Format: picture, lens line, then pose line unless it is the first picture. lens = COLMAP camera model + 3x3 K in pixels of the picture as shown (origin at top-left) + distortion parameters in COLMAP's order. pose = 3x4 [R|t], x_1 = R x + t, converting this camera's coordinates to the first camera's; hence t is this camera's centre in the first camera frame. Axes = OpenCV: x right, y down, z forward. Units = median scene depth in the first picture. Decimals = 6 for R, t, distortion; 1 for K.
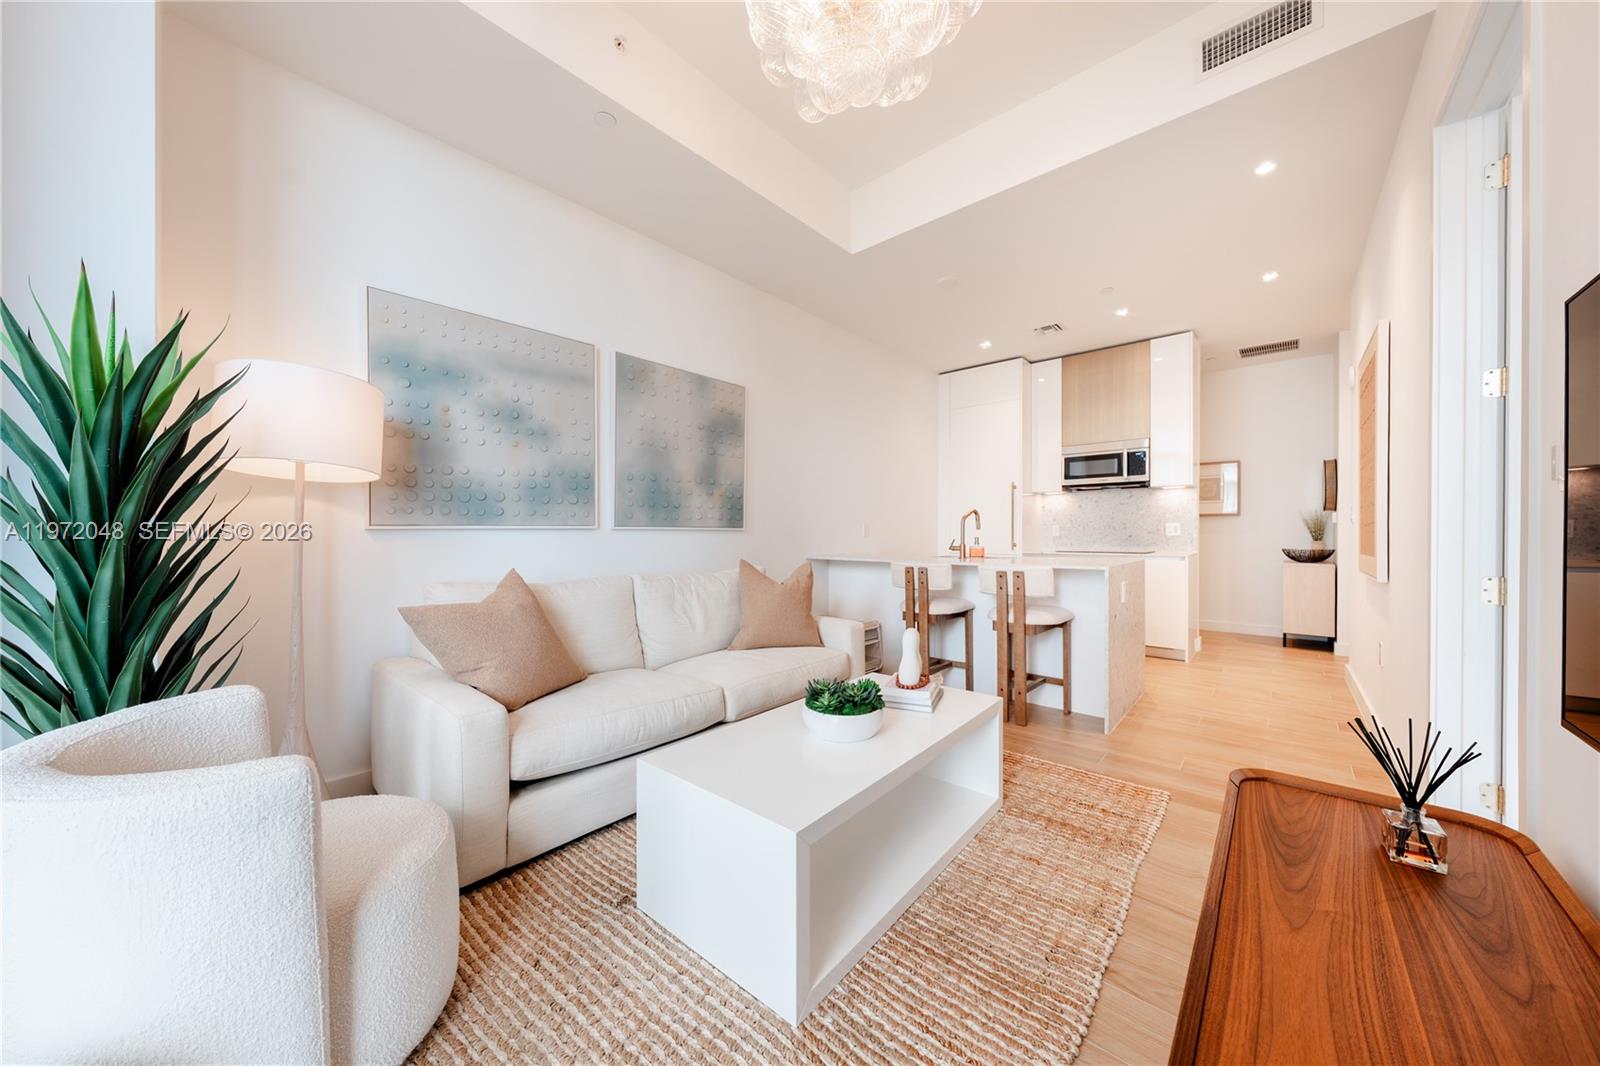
lens RADIAL K [[545.7, 0, 800.0], [0, 545.7, 533.0], [0, 0, 1]] dist [0.001001, 0.000047]
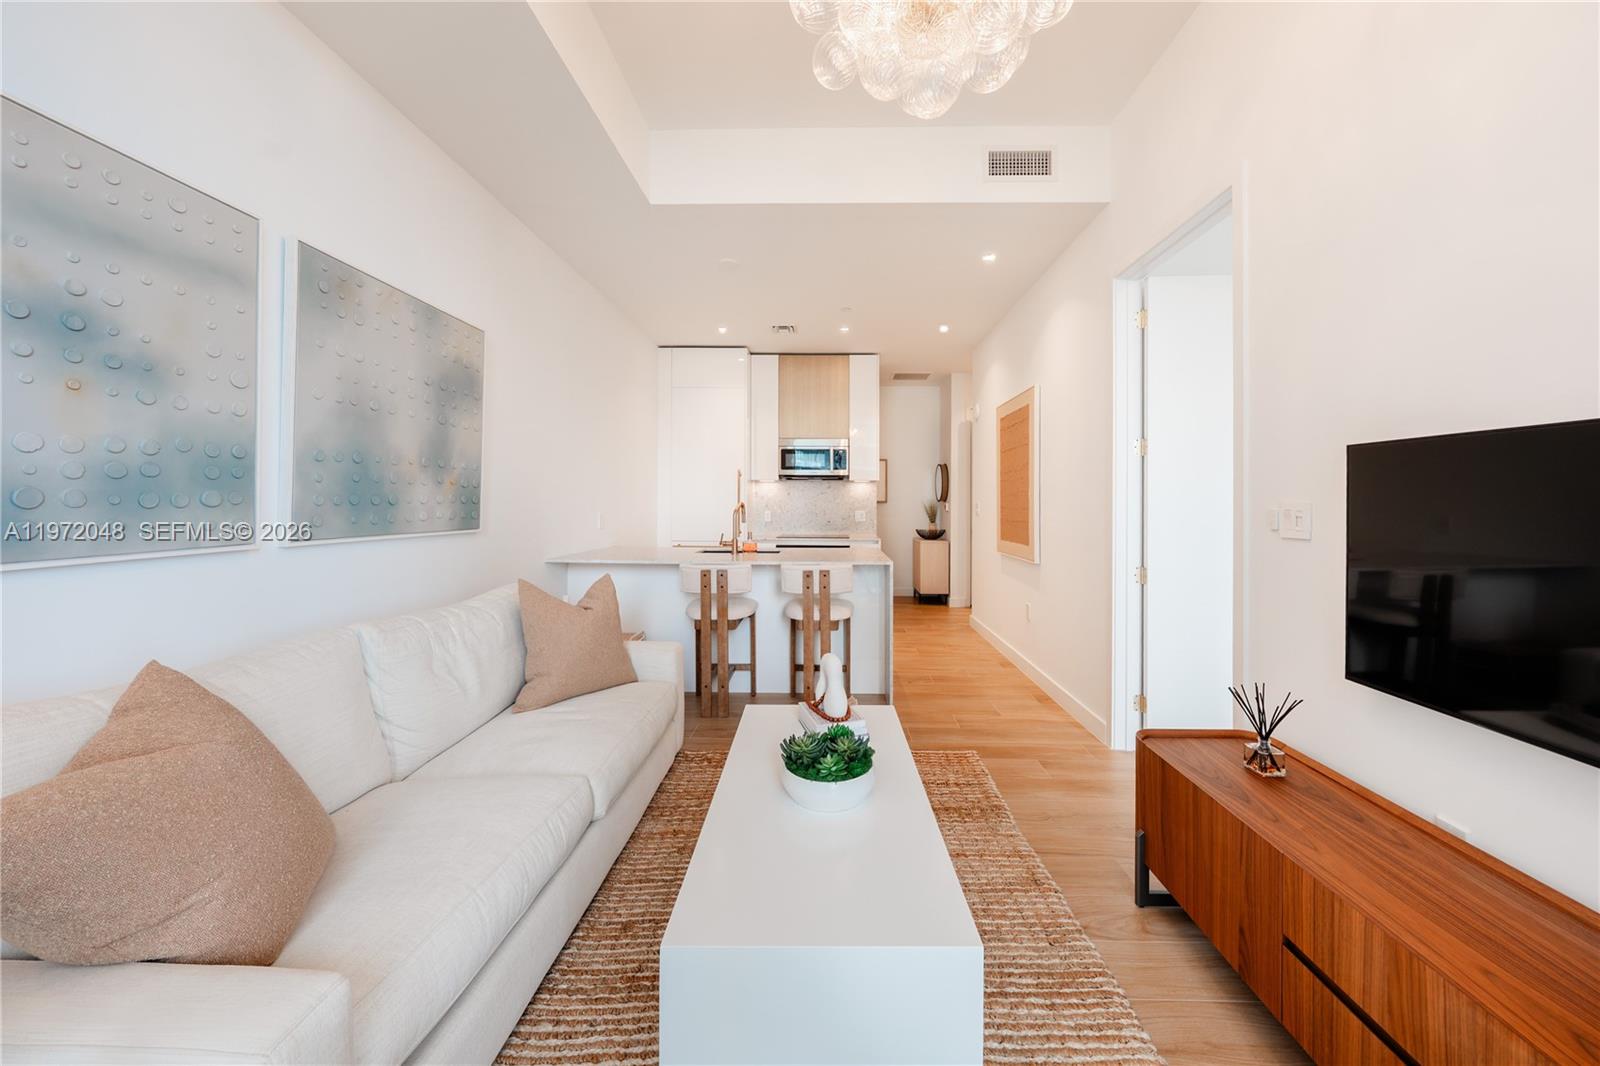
lens RADIAL K [[565.6, 0, 827.5], [0, 565.6, 498.6], [0, 0, 1]] dist [-0.000227, -0.000191]
pose [[0.760235, 0.011474, 0.649546, -0.259370], [-0.007530, 0.999932, -0.008850, -0.049700], [-0.649604, 0.001837, 0.760271, 0.158270]]
